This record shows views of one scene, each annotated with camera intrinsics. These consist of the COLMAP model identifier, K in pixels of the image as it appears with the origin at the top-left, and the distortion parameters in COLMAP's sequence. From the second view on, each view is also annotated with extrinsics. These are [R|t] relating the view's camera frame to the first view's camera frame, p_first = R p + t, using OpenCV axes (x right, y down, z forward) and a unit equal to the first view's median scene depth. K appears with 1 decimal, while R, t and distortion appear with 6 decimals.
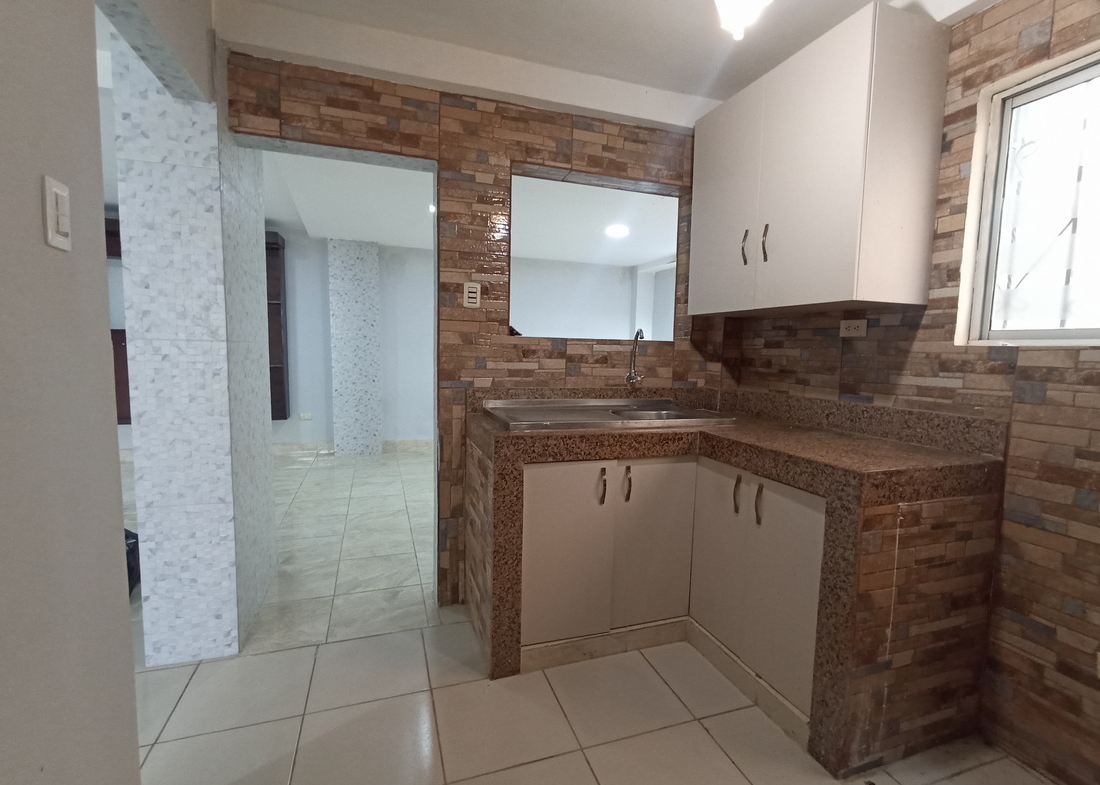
lens RADIAL K [[502.3, 0, 553.6], [0, 502.3, 391.5], [0, 0, 1]] dist [-0.003467, 0.001147]
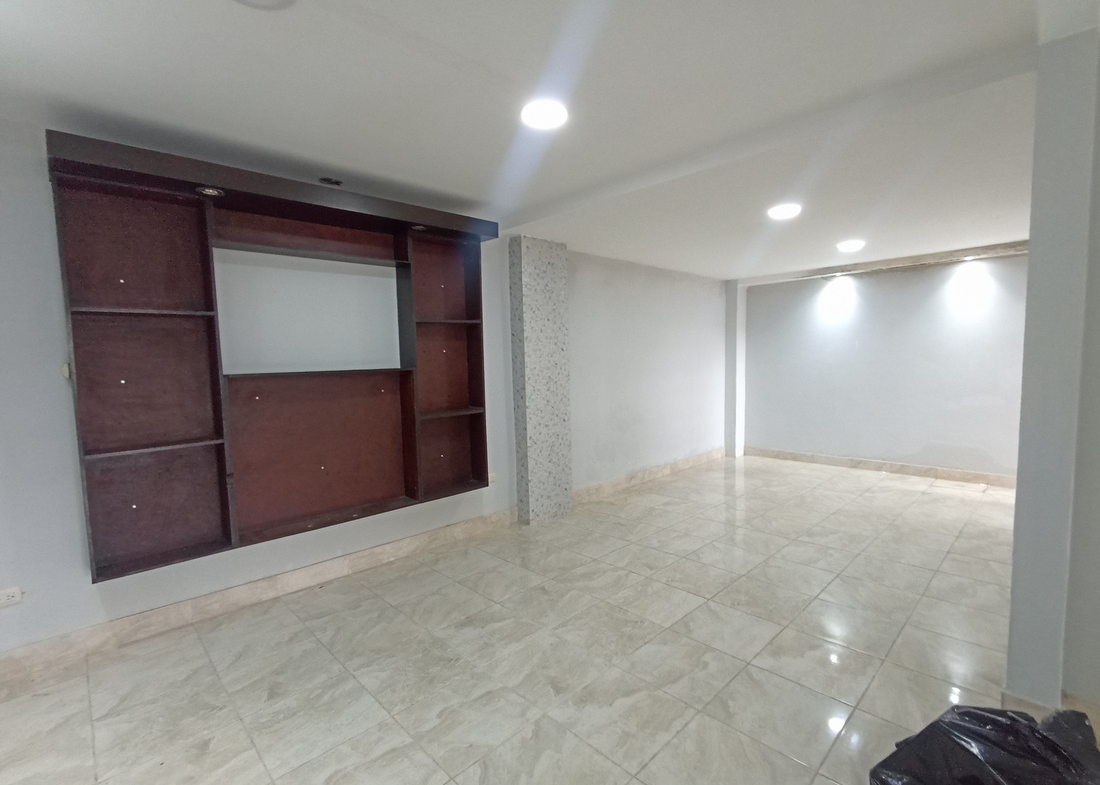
lens RADIAL K [[502.3, 0, 552.7], [0, 502.3, 392.4], [0, 0, 1]] dist [-0.003467, 0.001147]
pose [[0.907379, -0.070503, 0.414359, -1.936278], [0.079240, 0.996848, -0.003910, -0.174982], [-0.412777, 0.036382, 0.910105, 0.820594]]
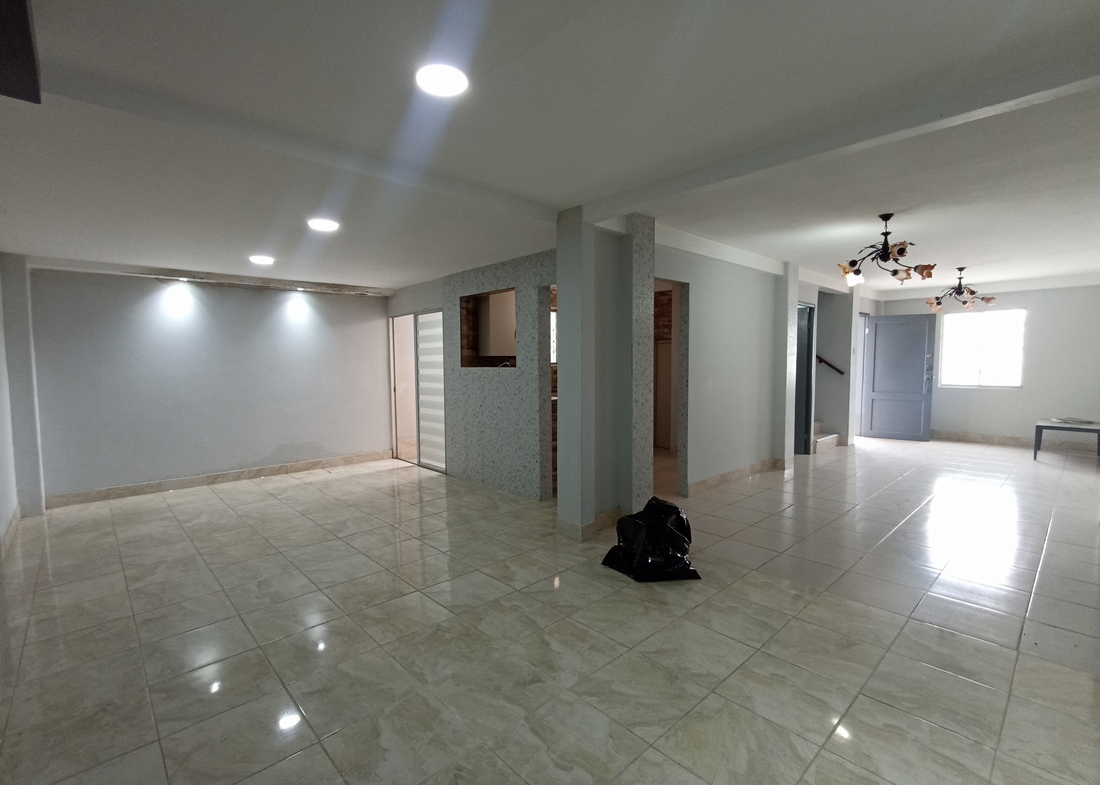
lens RADIAL K [[502.3, 0, 554.7], [0, 502.3, 398.1], [0, 0, 1]] dist [-0.003467, 0.001147]
pose [[-0.401907, -0.085139, 0.911714, -2.469402], [0.082307, 0.988279, 0.128572, -0.291202], [-0.911974, 0.126714, -0.390189, 2.066408]]
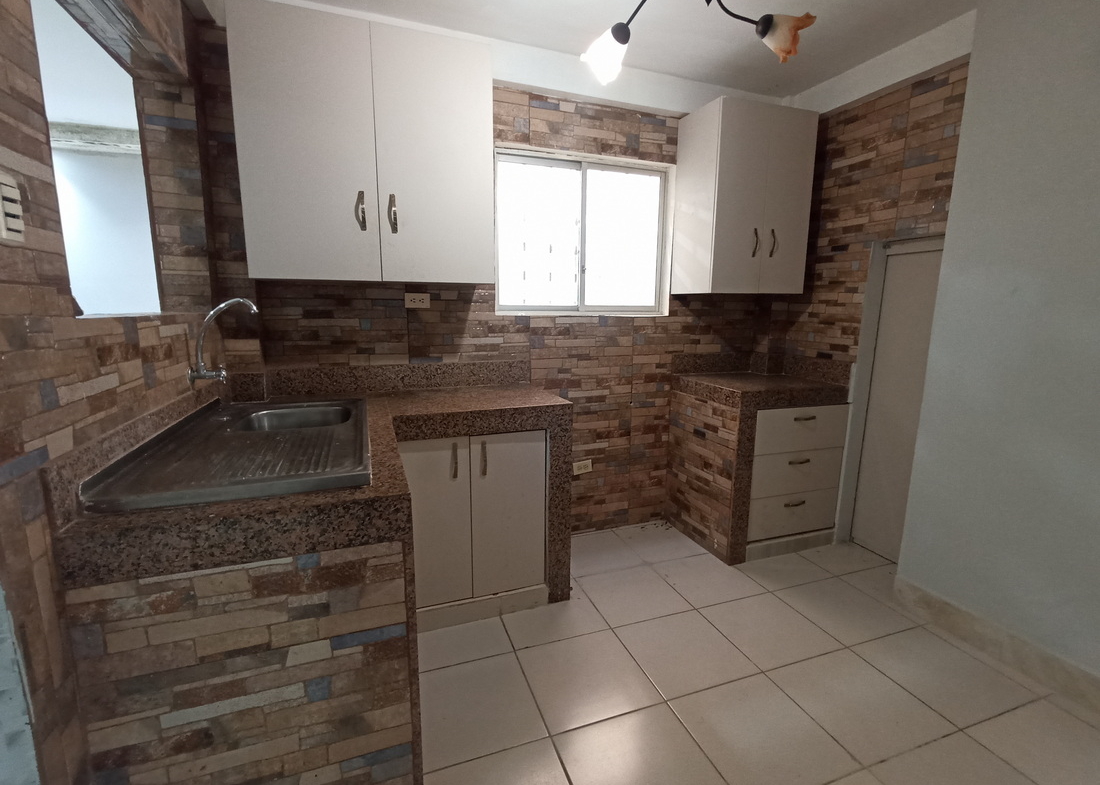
lens RADIAL K [[502.3, 0, 553.4], [0, 502.3, 392.5], [0, 0, 1]] dist [-0.003467, 0.001147]
pose [[-0.020444, -0.190065, 0.981559, -0.628246], [0.077451, 0.978513, 0.191088, -0.120816], [-0.996786, 0.079930, -0.005284, 0.741770]]
